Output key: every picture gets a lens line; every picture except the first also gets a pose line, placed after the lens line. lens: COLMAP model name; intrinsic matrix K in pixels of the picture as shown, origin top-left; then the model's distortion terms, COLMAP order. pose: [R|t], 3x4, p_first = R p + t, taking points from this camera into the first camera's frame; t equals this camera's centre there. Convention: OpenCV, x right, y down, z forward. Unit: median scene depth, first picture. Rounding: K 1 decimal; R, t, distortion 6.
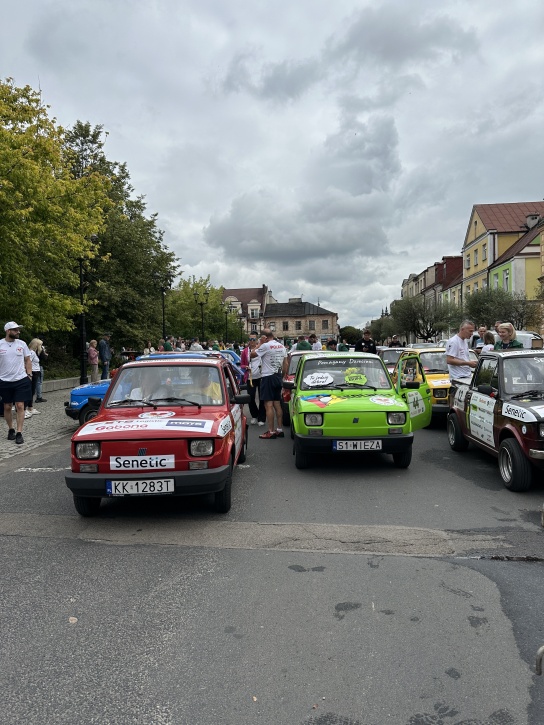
lens RADIAL K [[506.4, 0, 272.0], [0, 506.4, 362.5], [0, 0, 1]] dist [0.095931, -0.123344]
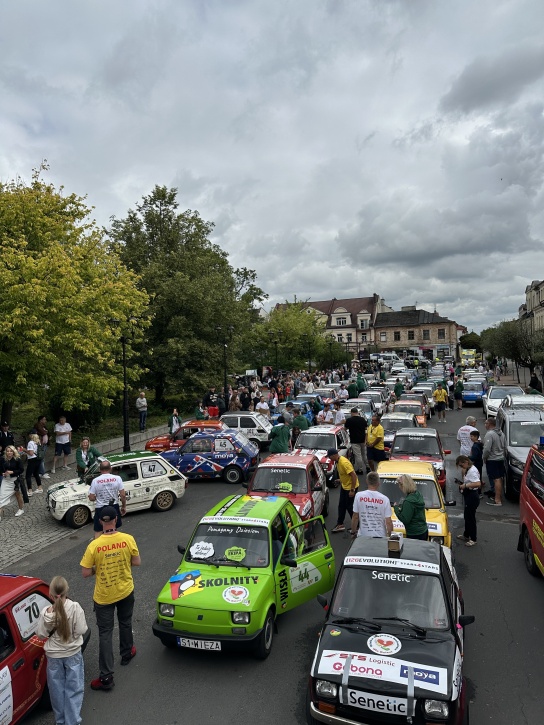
lens RADIAL K [[506.4, 0, 272.0], [0, 506.4, 362.5], [0, 0, 1]] dist [0.095931, -0.123344]
pose [[0.969394, -0.007661, -0.245390, 0.078982], [0.007909, 0.999969, 0.000028, -0.056398], [0.245383, -0.001968, 0.969424, 0.002292]]
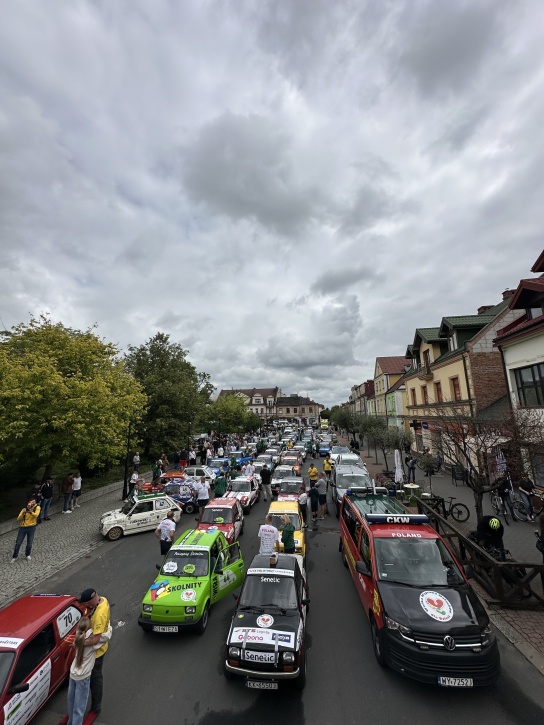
lens RADIAL K [[288.4, 0, 272.0], [0, 288.4, 362.5], [0, 0, 1]] dist [-0.001520, -0.000129]
pose [[0.997941, -0.006739, -0.063776, 0.086576], [-0.006285, 0.979401, -0.201829, -0.079561], [0.063823, 0.201815, 0.977342, -0.027383]]
